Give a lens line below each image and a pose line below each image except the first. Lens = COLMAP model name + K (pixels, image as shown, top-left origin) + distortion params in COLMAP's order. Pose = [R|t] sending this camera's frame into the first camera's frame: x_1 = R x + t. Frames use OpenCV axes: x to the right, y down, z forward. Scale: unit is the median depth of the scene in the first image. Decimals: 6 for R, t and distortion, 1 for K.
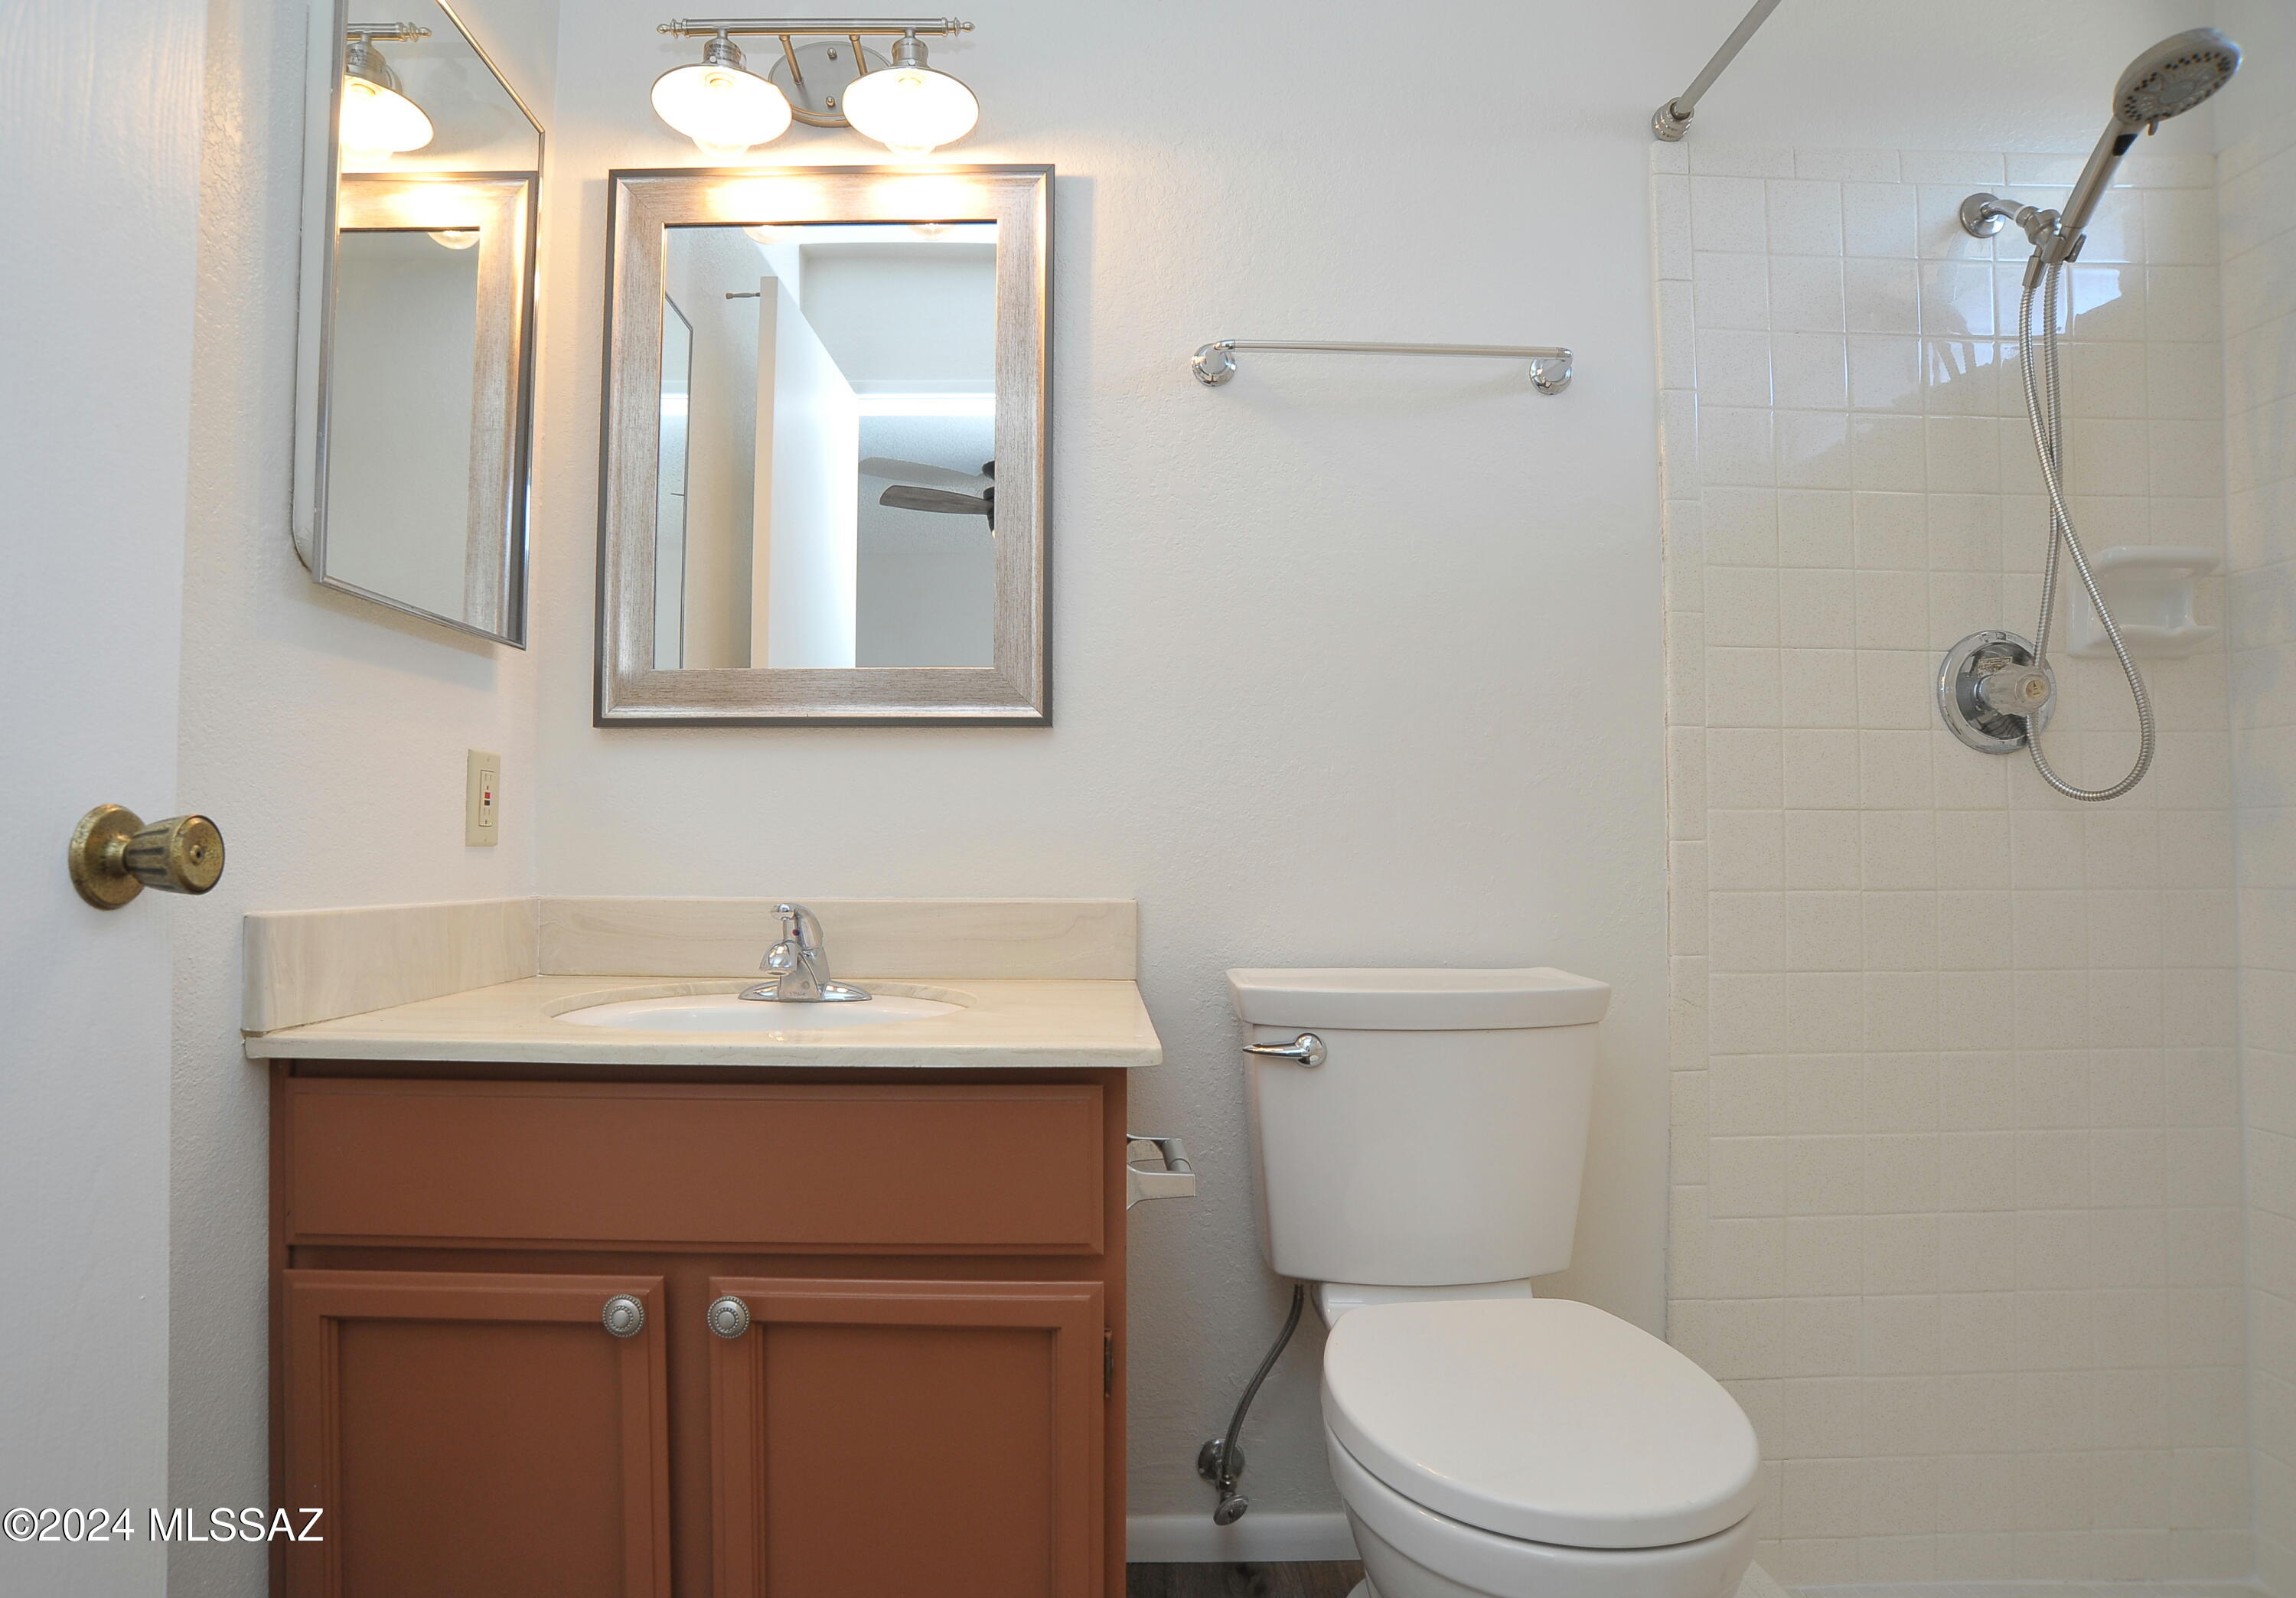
lens RADIAL K [[1230.5, 0, 1100.5], [0, 1230.5, 817.9], [0, 0, 1]] dist [-0.099175, 0.044957]
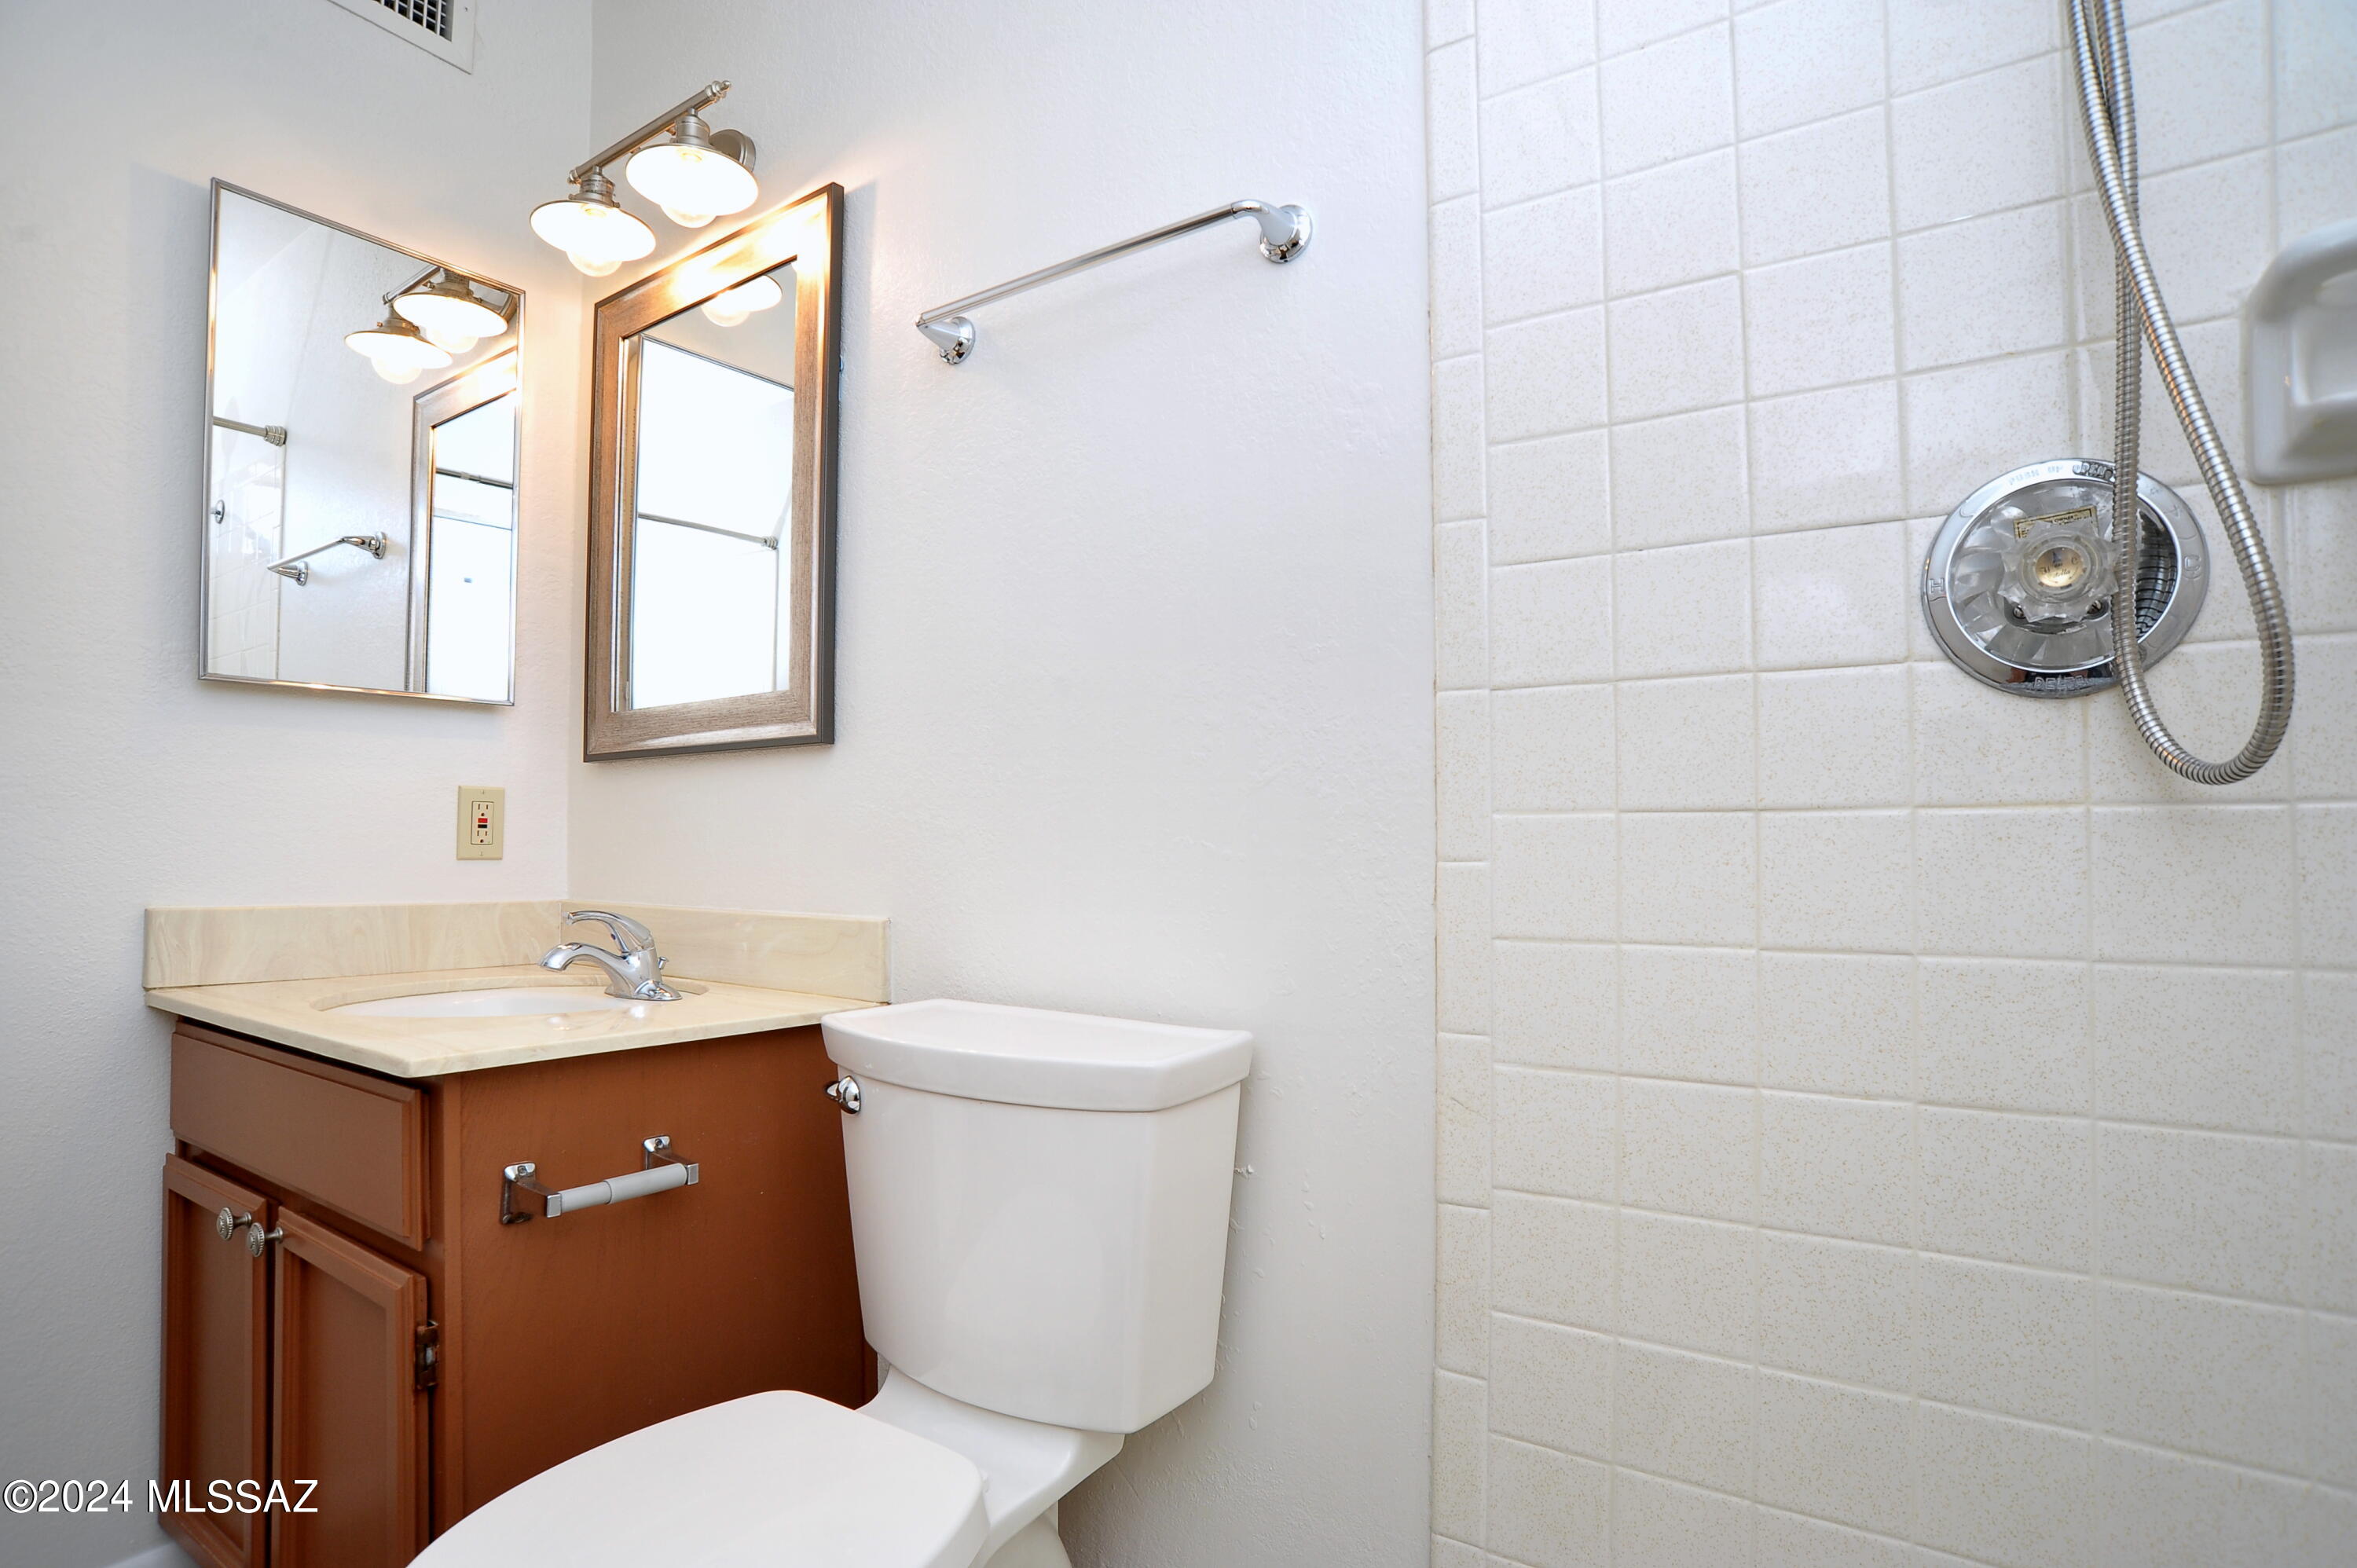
lens RADIAL K [[1194.9, 0, 1192.1], [0, 1194.9, 813.8], [0, 0, 1]] dist [-0.104099, 0.054937]
pose [[0.818444, -0.016586, -0.574348, 0.762606], [0.012918, 0.999862, -0.010466, -0.002702], [0.574442, 0.001146, 0.818545, 0.383602]]
